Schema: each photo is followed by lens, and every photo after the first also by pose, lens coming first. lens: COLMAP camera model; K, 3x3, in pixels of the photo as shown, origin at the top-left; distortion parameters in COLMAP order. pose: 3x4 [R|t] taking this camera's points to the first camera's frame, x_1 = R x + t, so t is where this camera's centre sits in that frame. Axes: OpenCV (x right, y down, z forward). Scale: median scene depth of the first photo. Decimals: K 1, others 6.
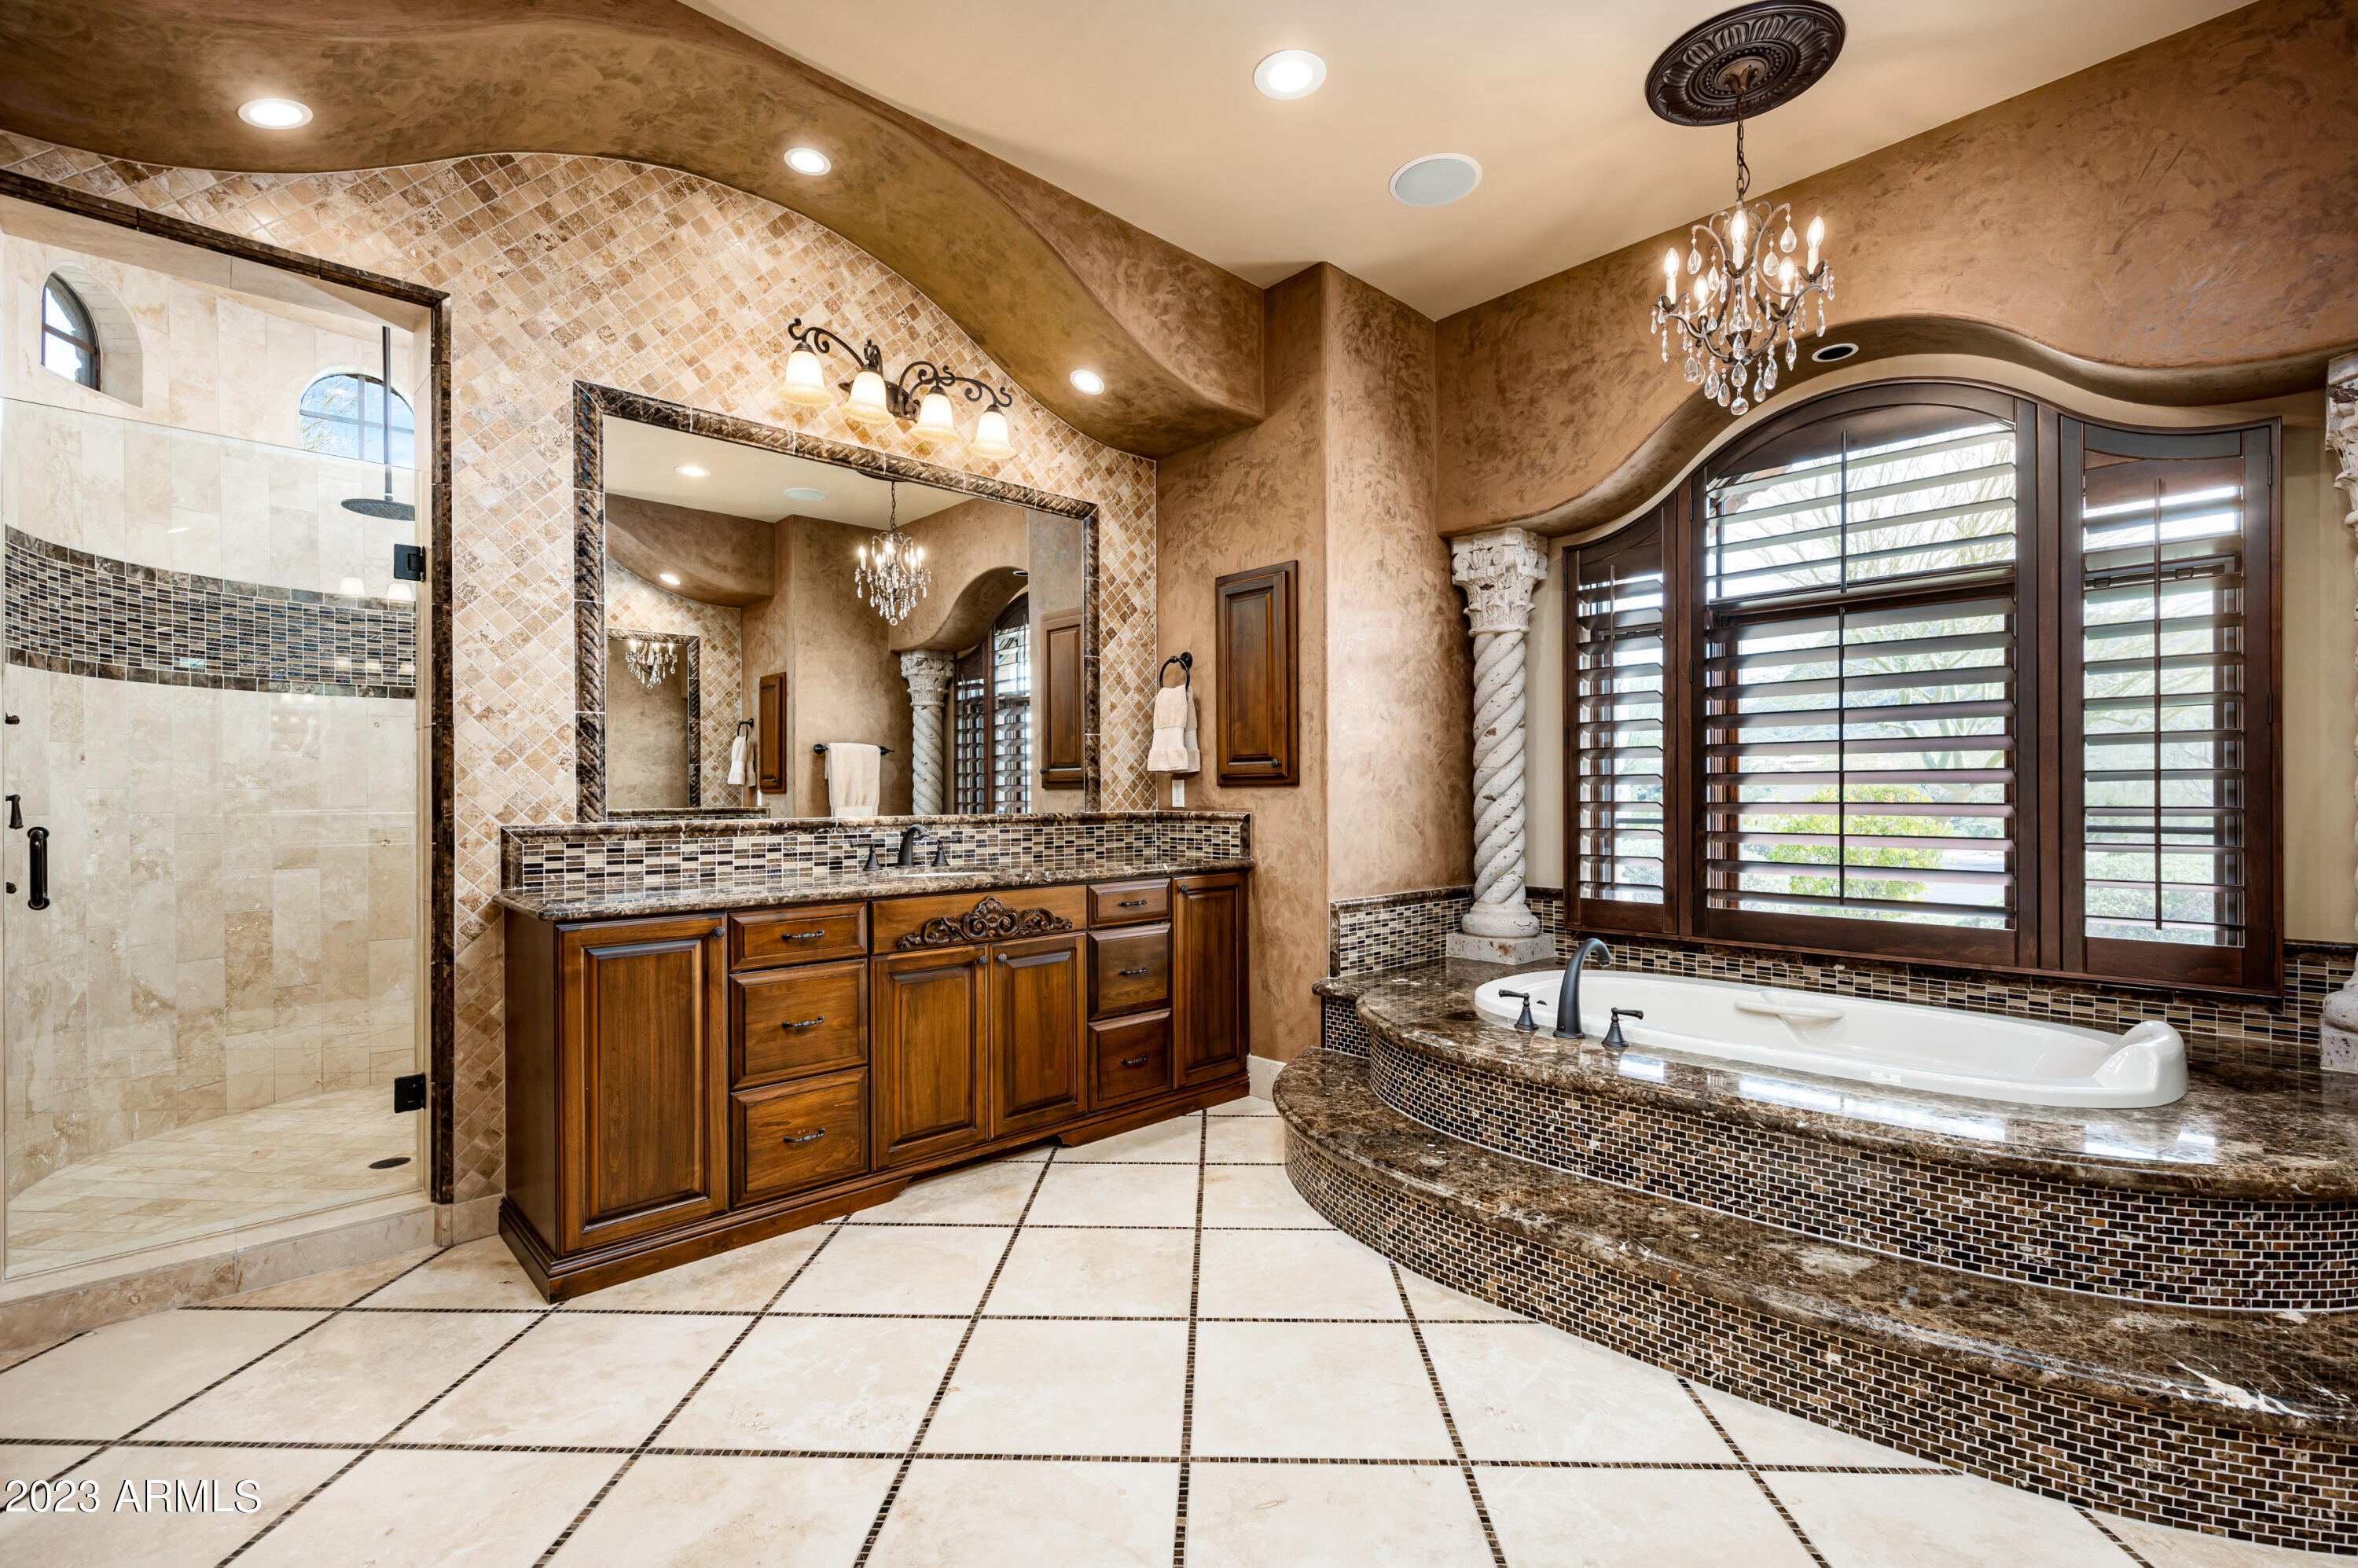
lens RADIAL K [[1046.9, 0, 1176.9], [0, 1046.9, 796.0], [0, 0, 1]] dist [0.004345, -0.000478]
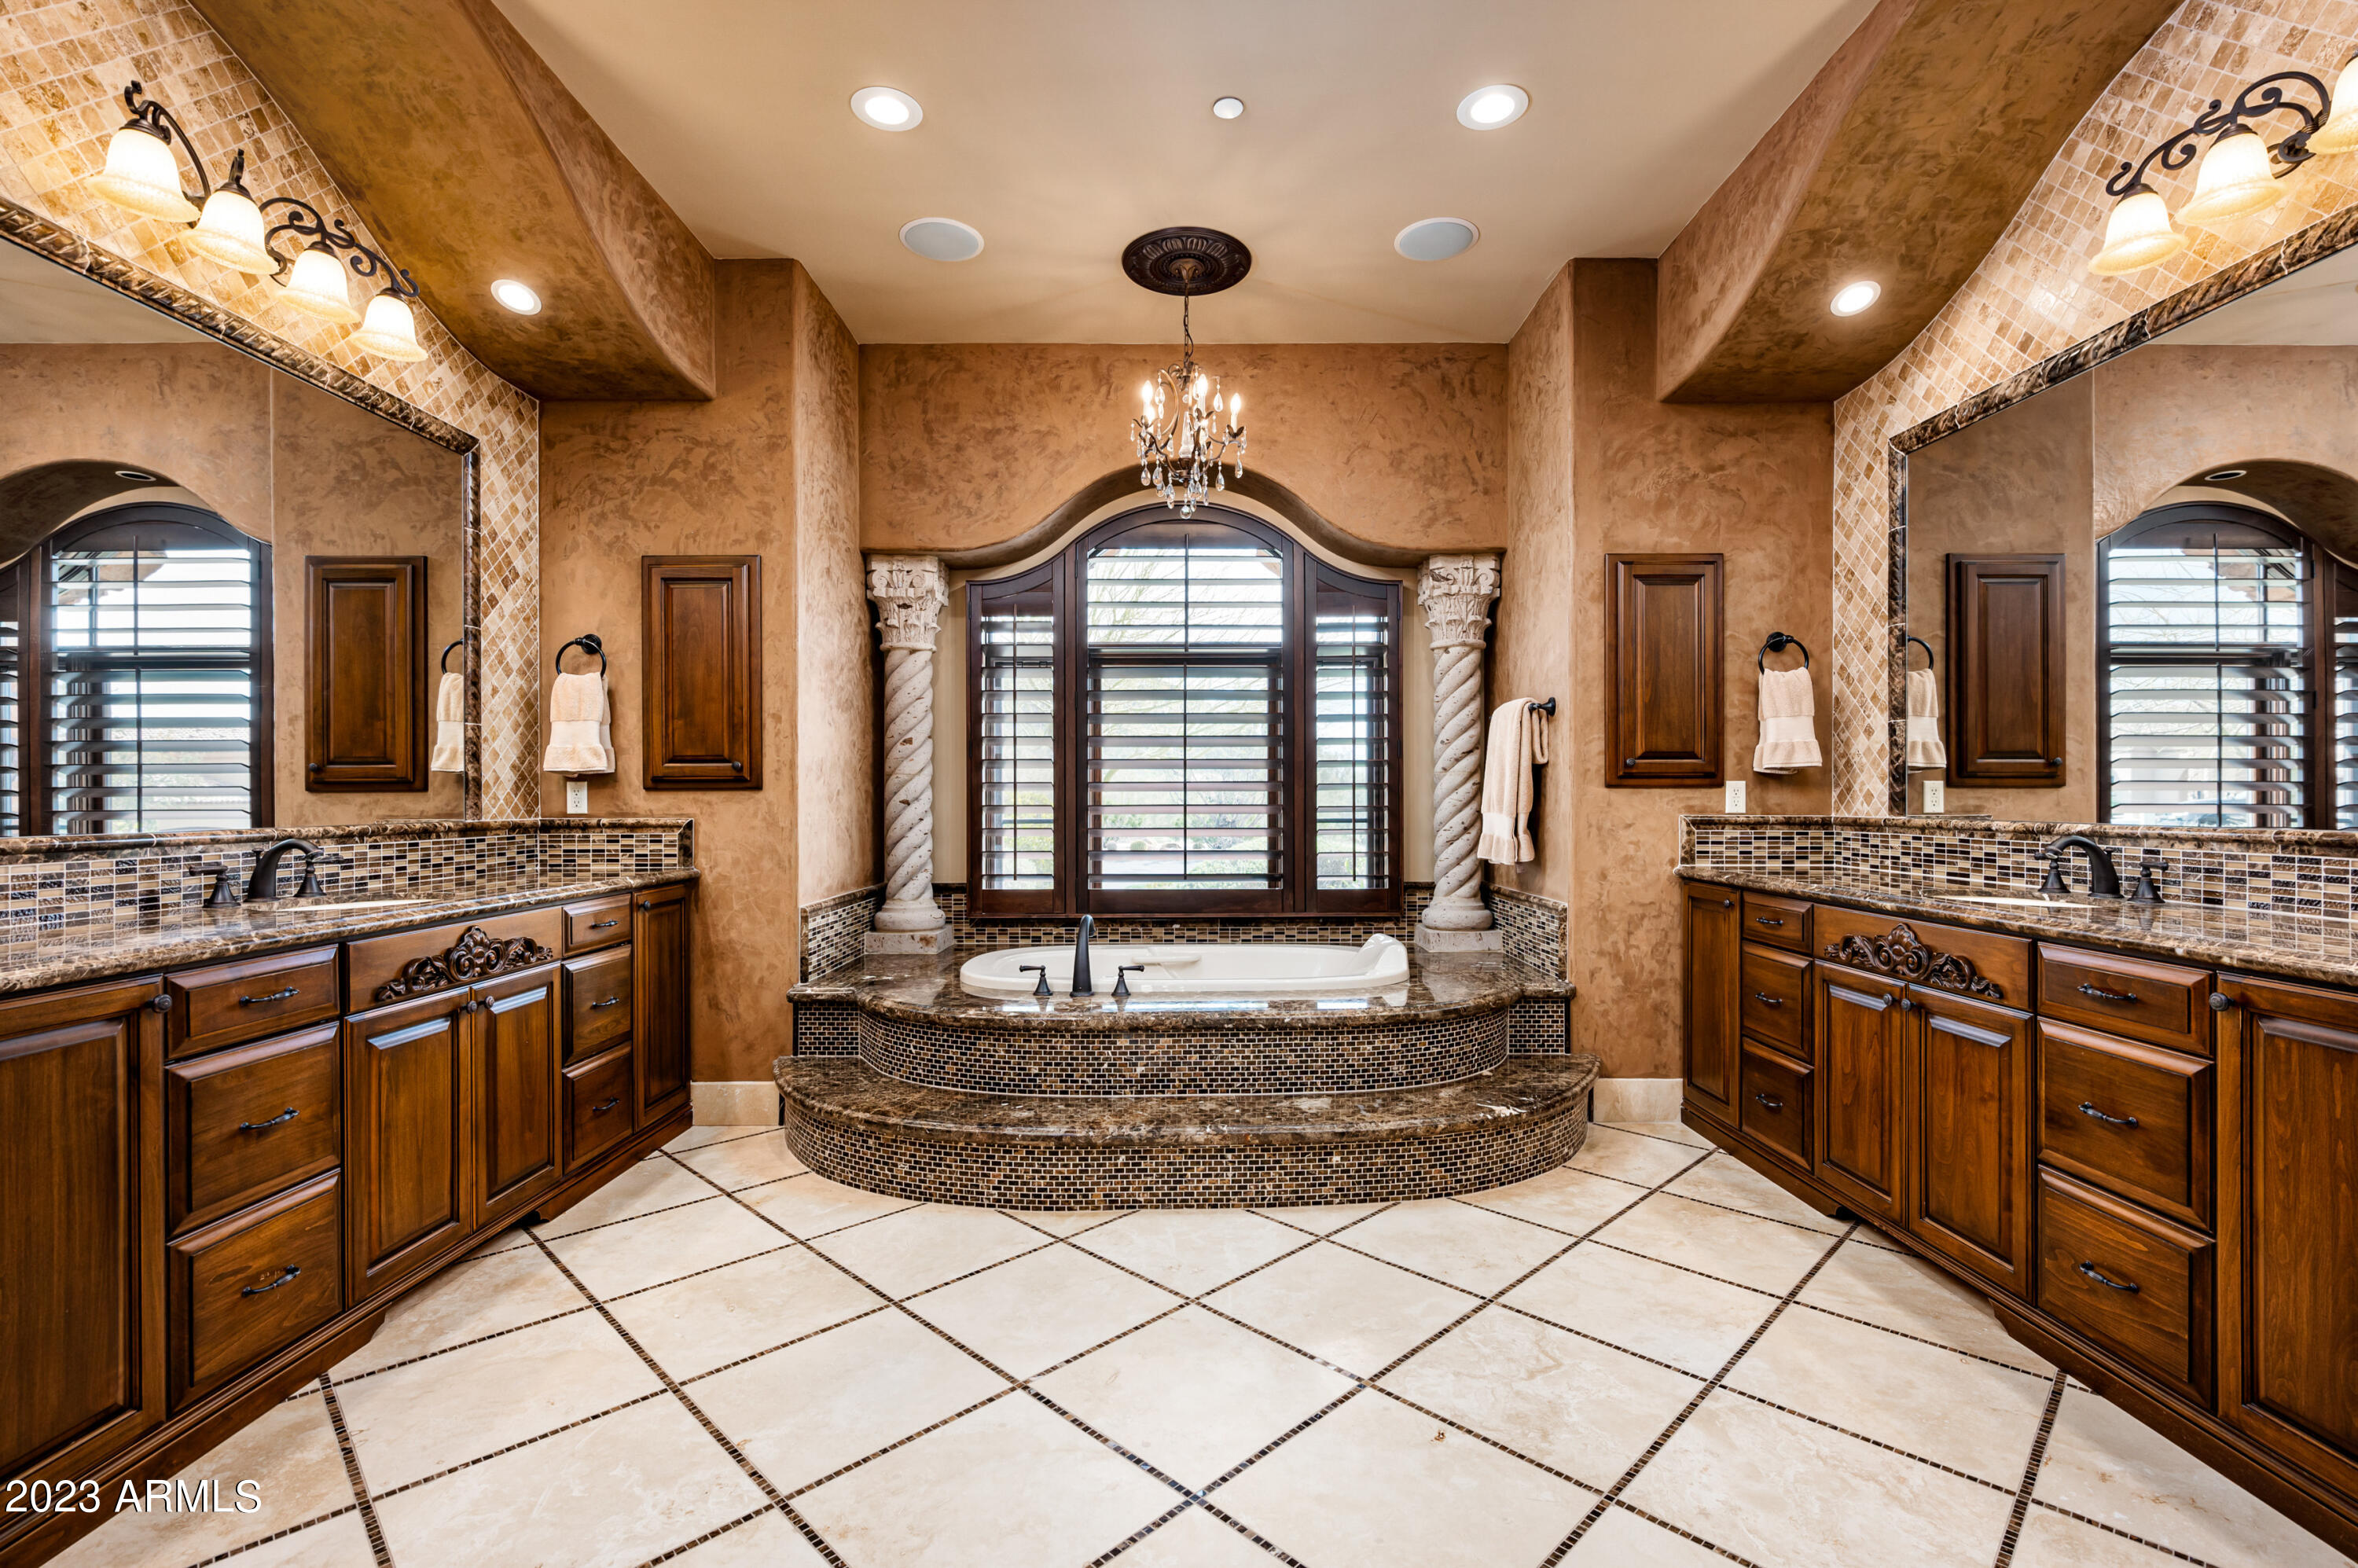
lens RADIAL K [[1046.9, 0, 1226.7], [0, 1046.9, 800.3], [0, 0, 1]] dist [0.004345, -0.000478]
pose [[0.677623, -0.000806, 0.735409, -0.353068], [0.002666, 0.999996, -0.001361, 0.002836], [-0.735405, 0.002883, 0.677622, 0.036848]]
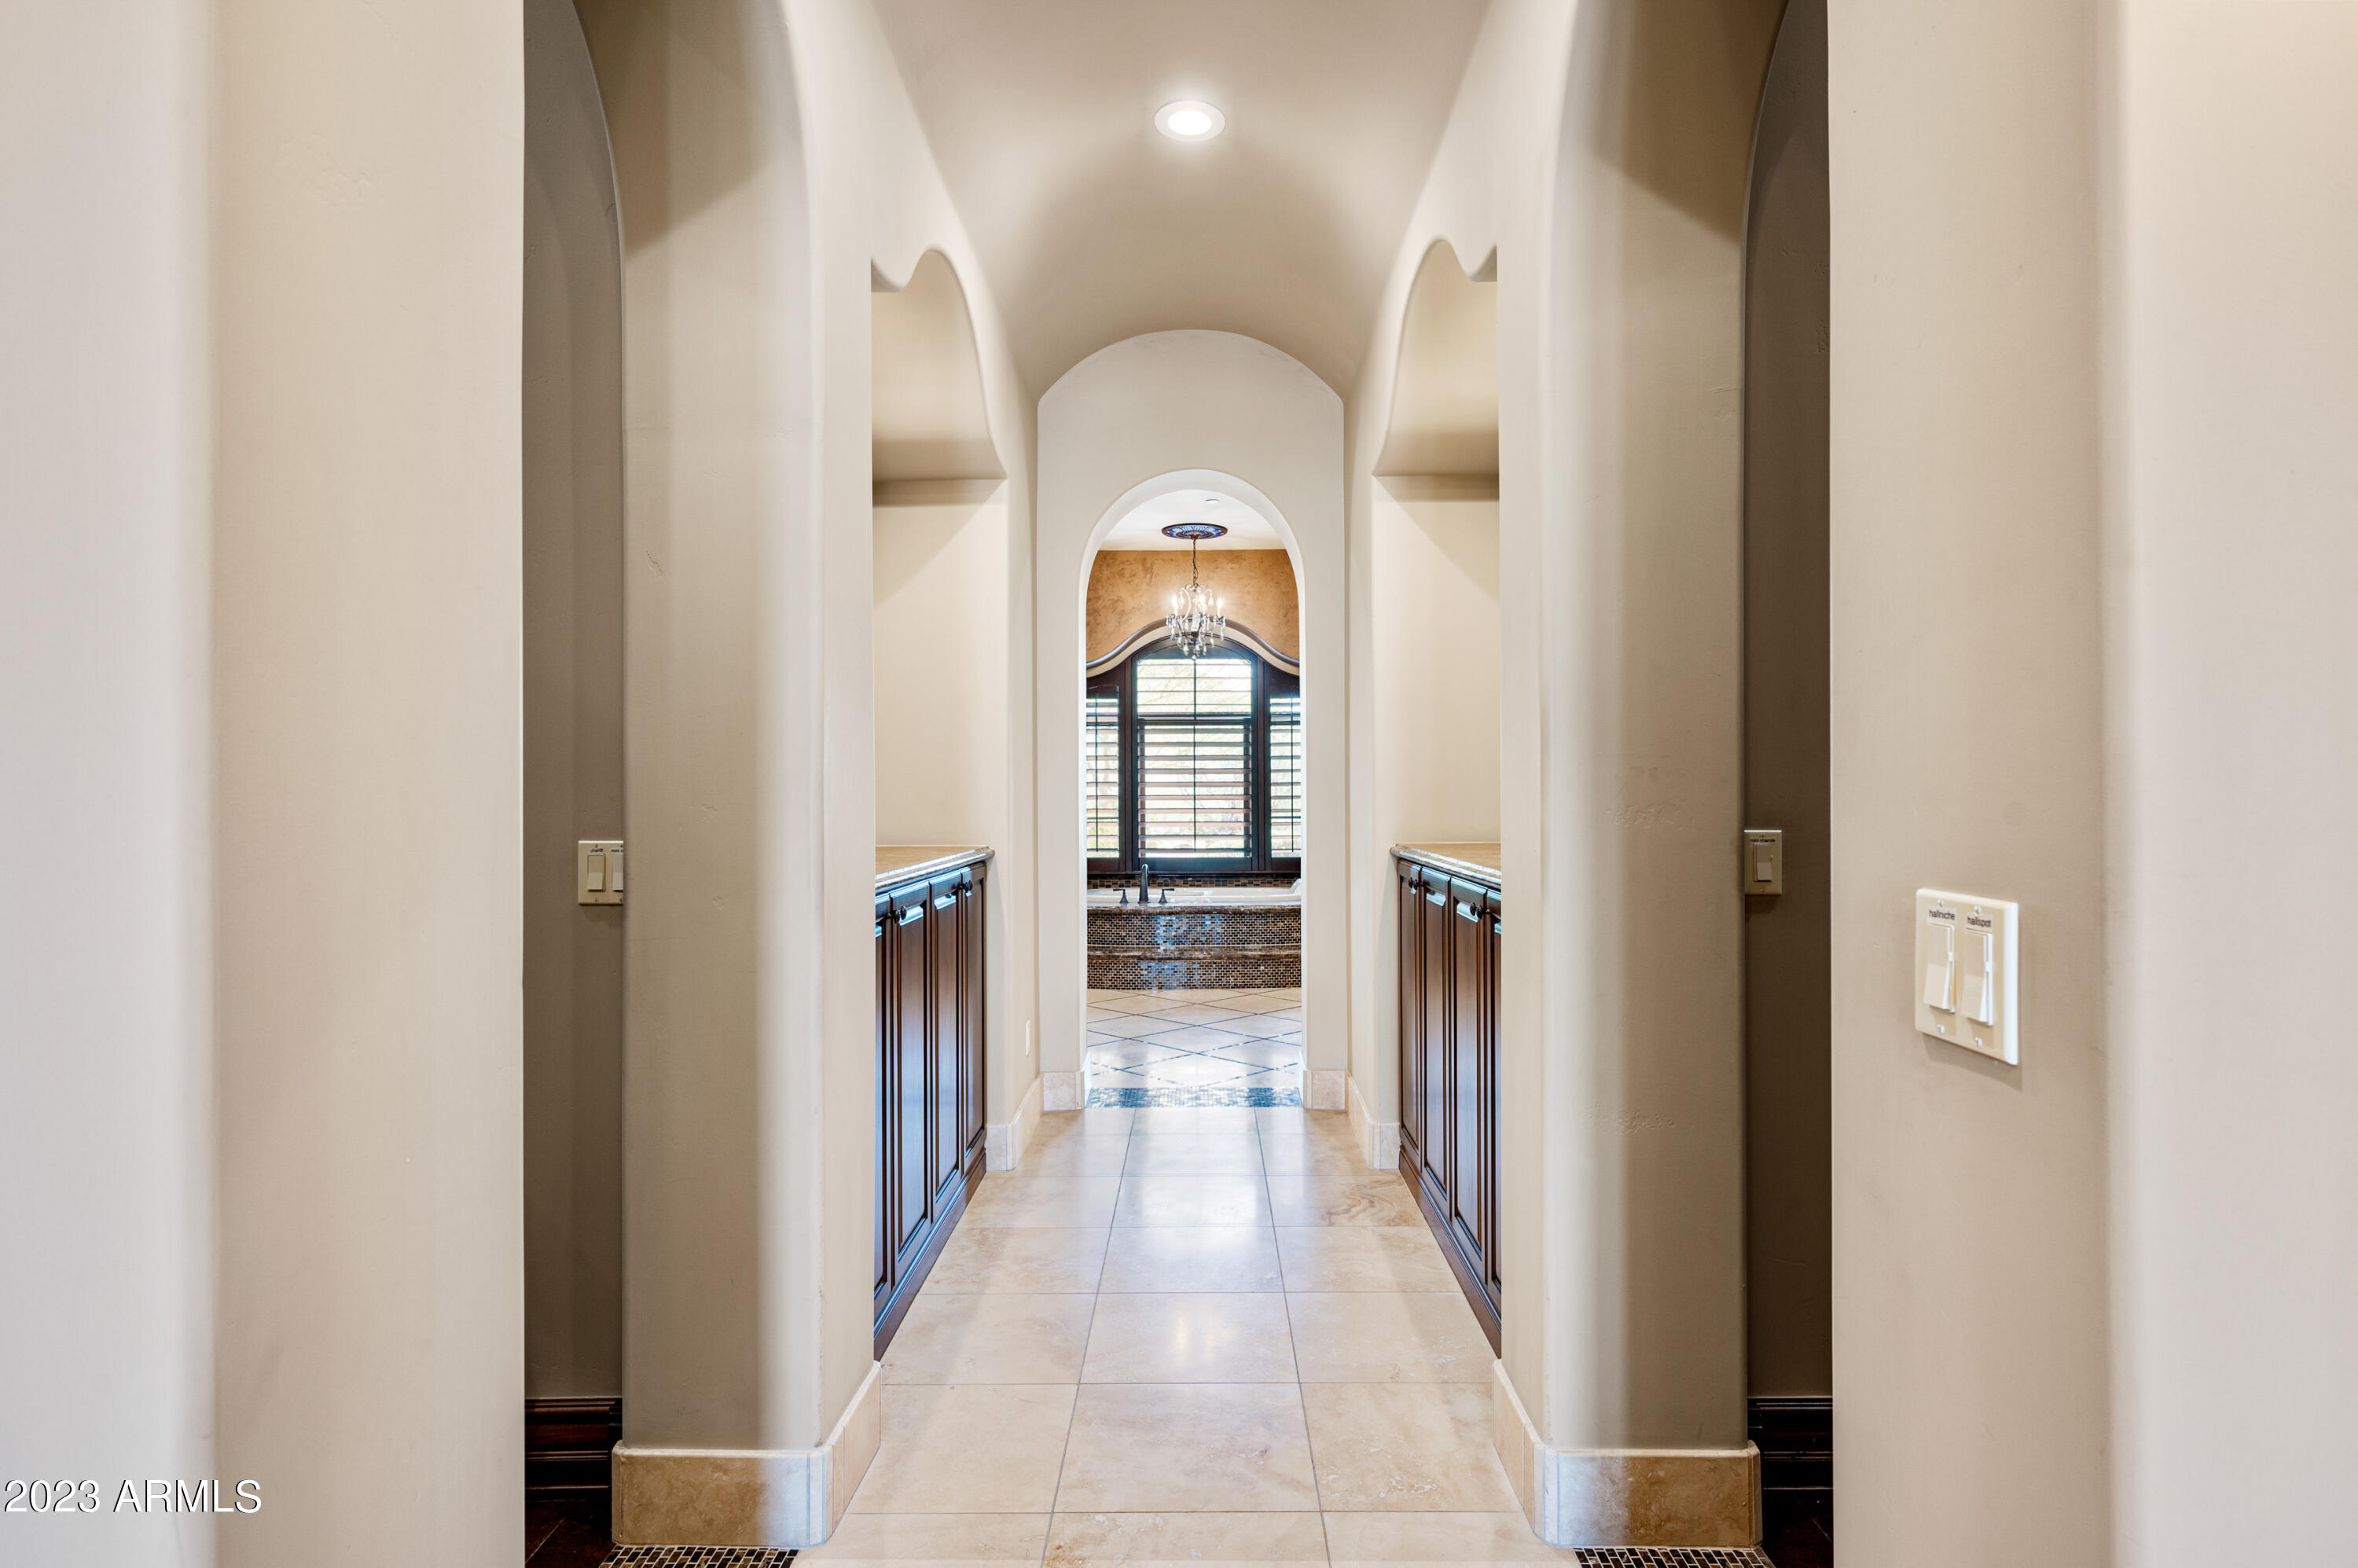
lens RADIAL K [[1182.4, 0, 1193.3], [0, 1182.4, 785.2], [0, 0, 1]] dist [0.000545, 0.000060]
pose [[0.704505, 0.002710, 0.709694, -1.334828], [0.003418, 0.999968, -0.007210, -0.027641], [-0.709691, 0.007505, 0.704473, -0.929774]]
